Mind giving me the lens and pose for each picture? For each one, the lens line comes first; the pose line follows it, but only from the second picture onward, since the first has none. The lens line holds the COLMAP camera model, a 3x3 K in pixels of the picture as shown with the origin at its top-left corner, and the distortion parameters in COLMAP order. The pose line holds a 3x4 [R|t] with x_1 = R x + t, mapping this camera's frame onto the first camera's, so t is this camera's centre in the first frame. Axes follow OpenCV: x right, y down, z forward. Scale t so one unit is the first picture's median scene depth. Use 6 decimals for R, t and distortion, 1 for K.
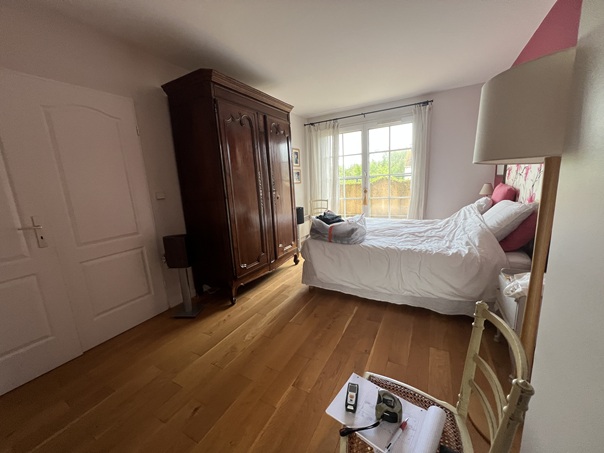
lens RADIAL K [[241.0, 0, 300.3], [0, 241.0, 225.2], [0, 0, 1]] dist [-0.000463, 0.000166]
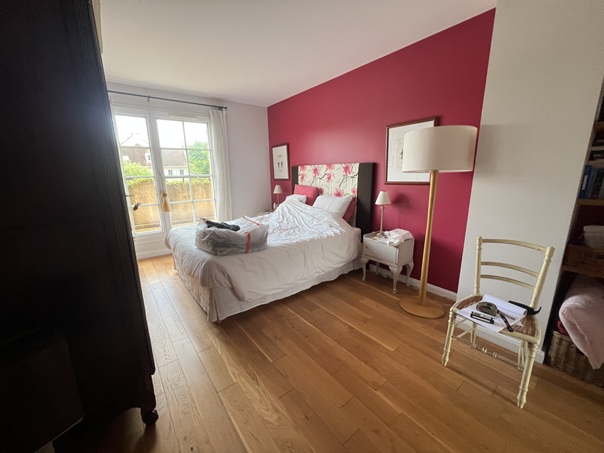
lens RADIAL K [[241.0, 0, 300.3], [0, 241.0, 225.2], [0, 0, 1]] dist [-0.000463, 0.000166]
pose [[0.395439, -0.147364, 0.906593, -0.574561], [0.160899, 0.982897, 0.089586, -0.074045], [-0.904289, 0.110444, 0.412387, 0.496859]]
